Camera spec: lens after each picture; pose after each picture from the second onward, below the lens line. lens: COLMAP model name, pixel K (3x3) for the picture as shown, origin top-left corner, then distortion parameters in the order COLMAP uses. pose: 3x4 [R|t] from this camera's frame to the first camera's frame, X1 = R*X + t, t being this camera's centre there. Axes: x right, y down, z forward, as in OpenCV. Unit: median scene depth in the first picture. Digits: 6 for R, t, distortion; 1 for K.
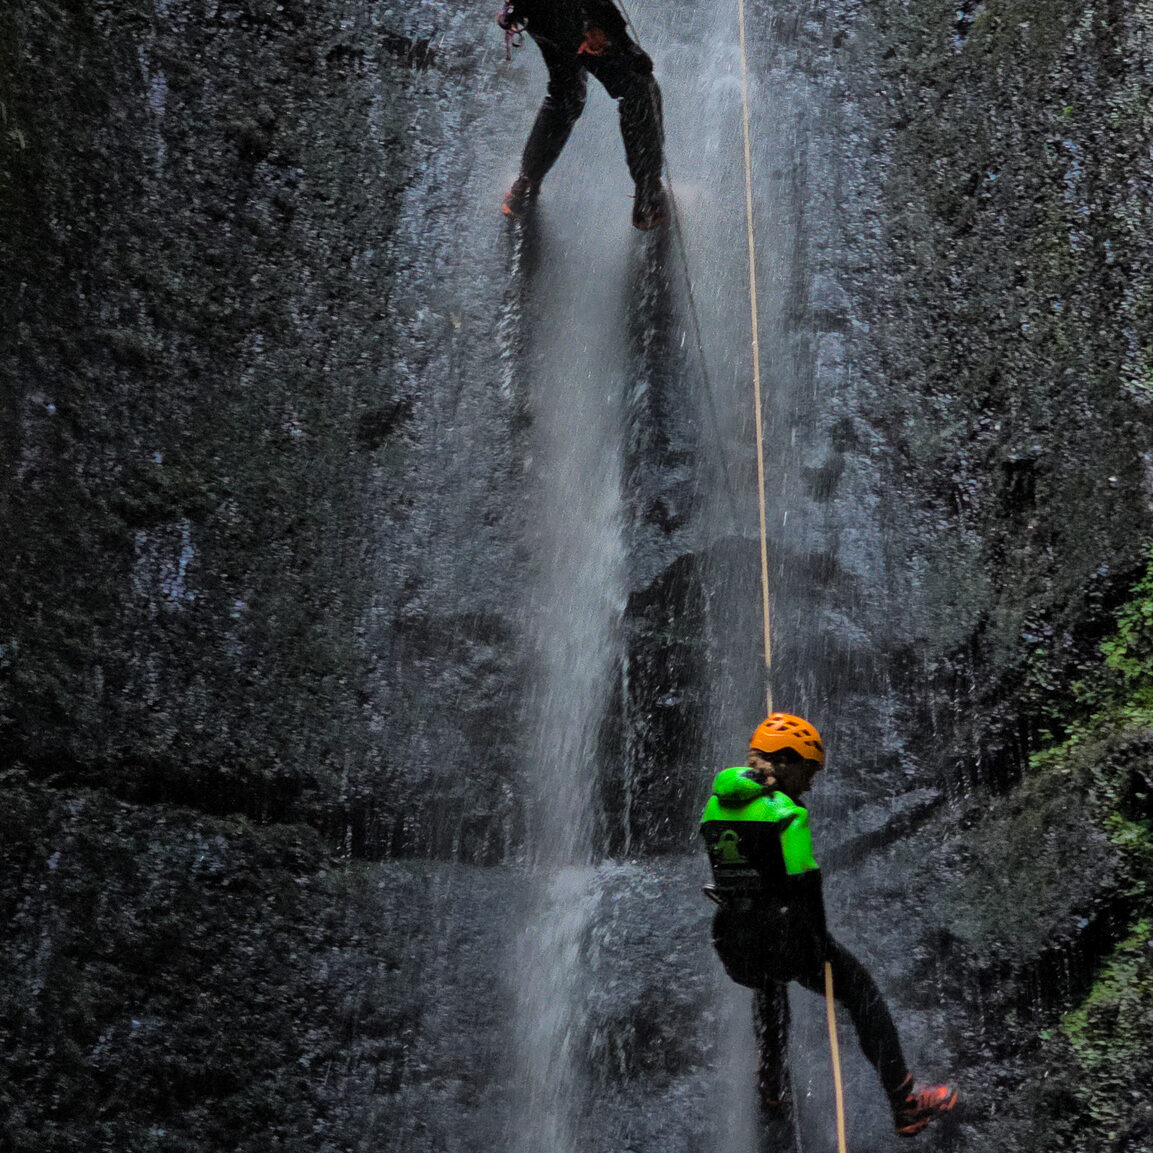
lens RADIAL K [[4022.9, 0, 576.5], [0, 4022.9, 576.5], [0, 0, 1]] dist [-1.048240, 22.185180]
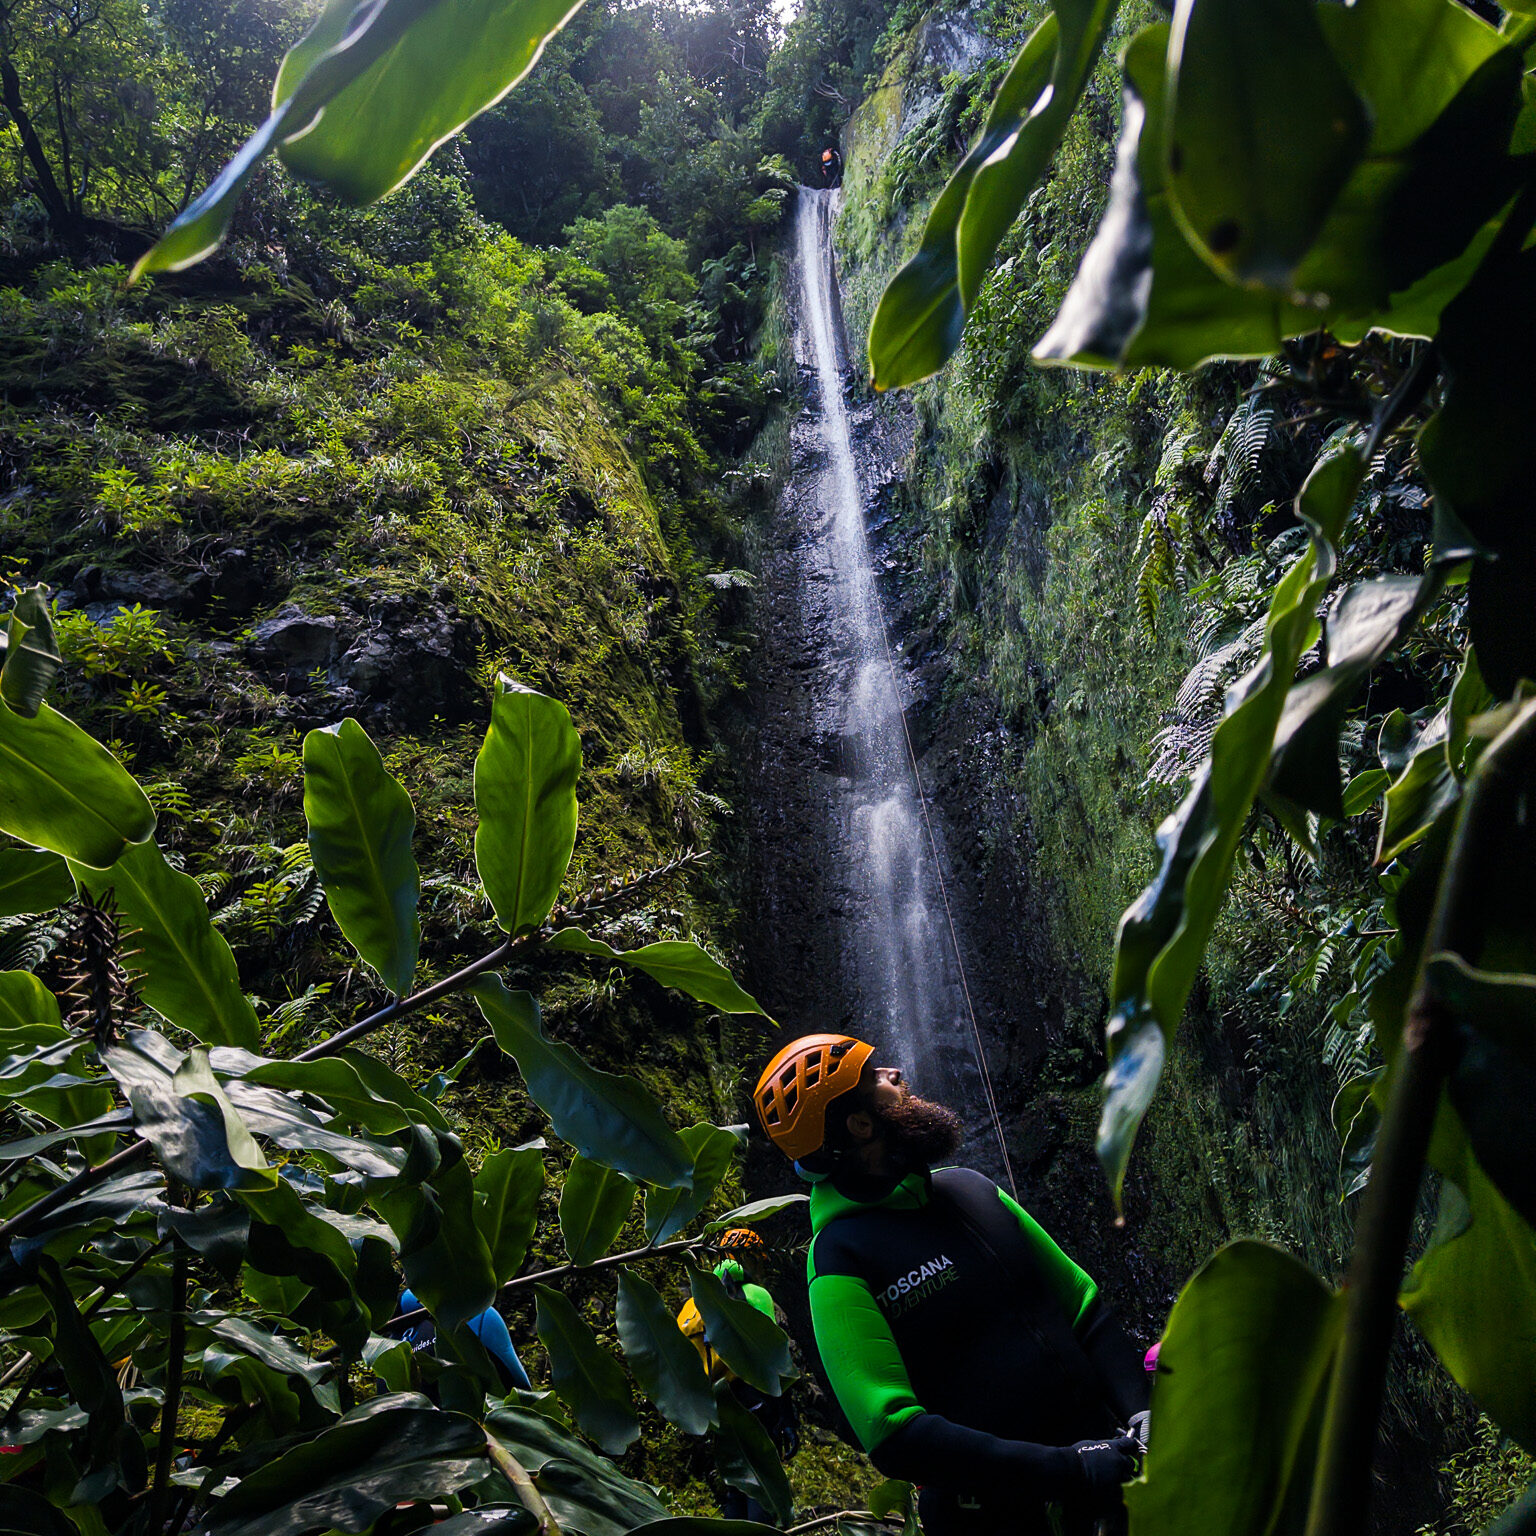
lens RADIAL K [[1421.1, 0, 768.0], [0, 1421.1, 768.0], [0, 0, 1]] dist [0.200504, -0.411952]
pose [[0.993437, -0.108235, -0.036982, -0.047978], [0.103666, 0.988653, -0.108715, -0.148348], [0.048329, 0.104168, 0.993385, -0.443785]]
